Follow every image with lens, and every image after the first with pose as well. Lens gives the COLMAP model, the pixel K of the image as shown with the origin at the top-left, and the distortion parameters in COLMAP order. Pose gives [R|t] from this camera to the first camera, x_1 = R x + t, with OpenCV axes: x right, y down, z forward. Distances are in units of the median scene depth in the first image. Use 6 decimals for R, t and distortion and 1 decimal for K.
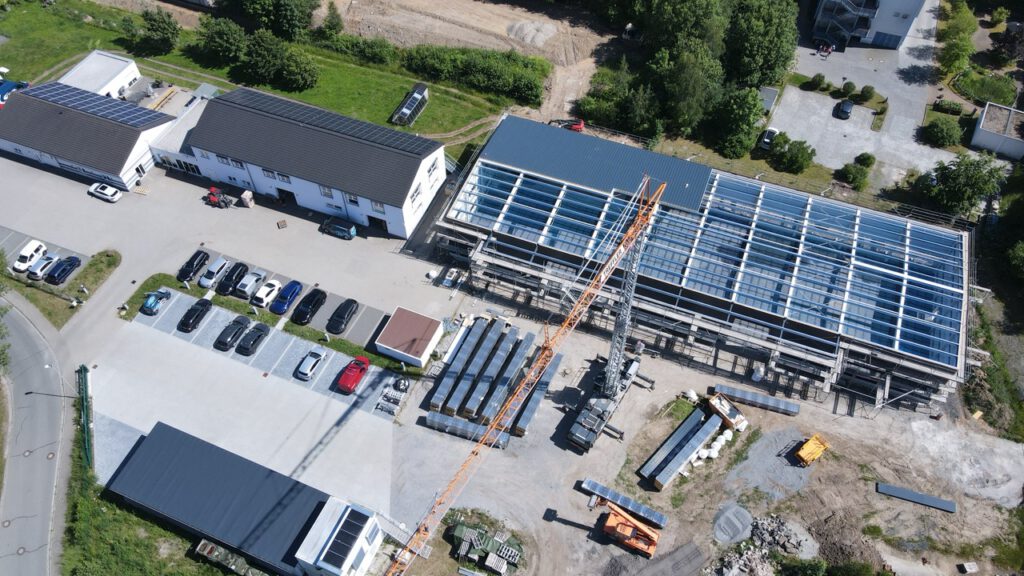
lens RADIAL K [[745.9, 0, 512.0], [0, 745.9, 288.0], [0, 0, 1]] dist [0.012093, -0.000531]
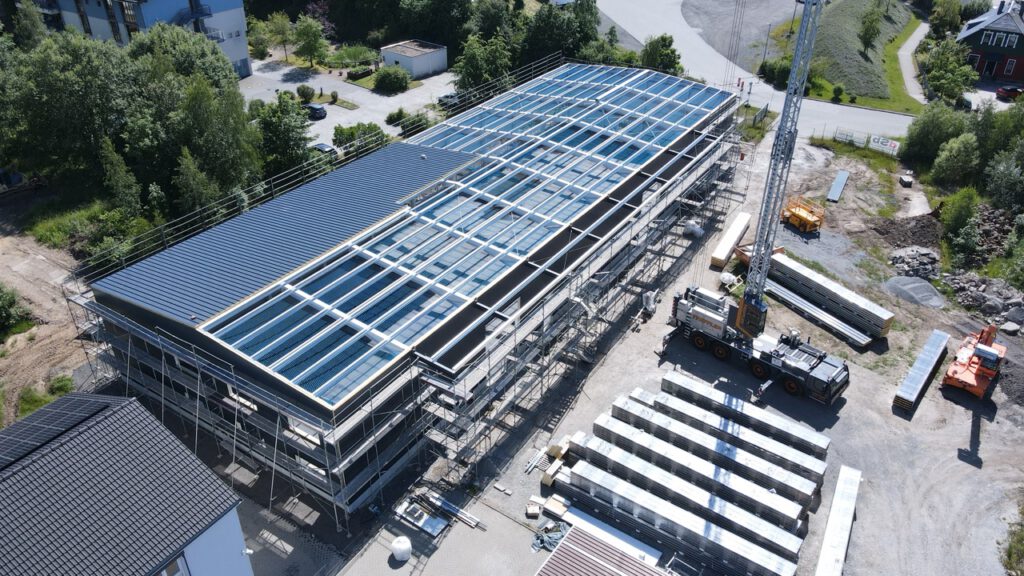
lens RADIAL K [[745.9, 0, 512.0], [0, 745.9, 288.0], [0, 0, 1]] dist [0.012093, -0.000531]
pose [[0.195824, -0.518208, 0.832534, -0.381673], [0.778054, 0.598856, 0.189746, -0.141346], [-0.596896, 0.610600, 0.520464, 0.730726]]
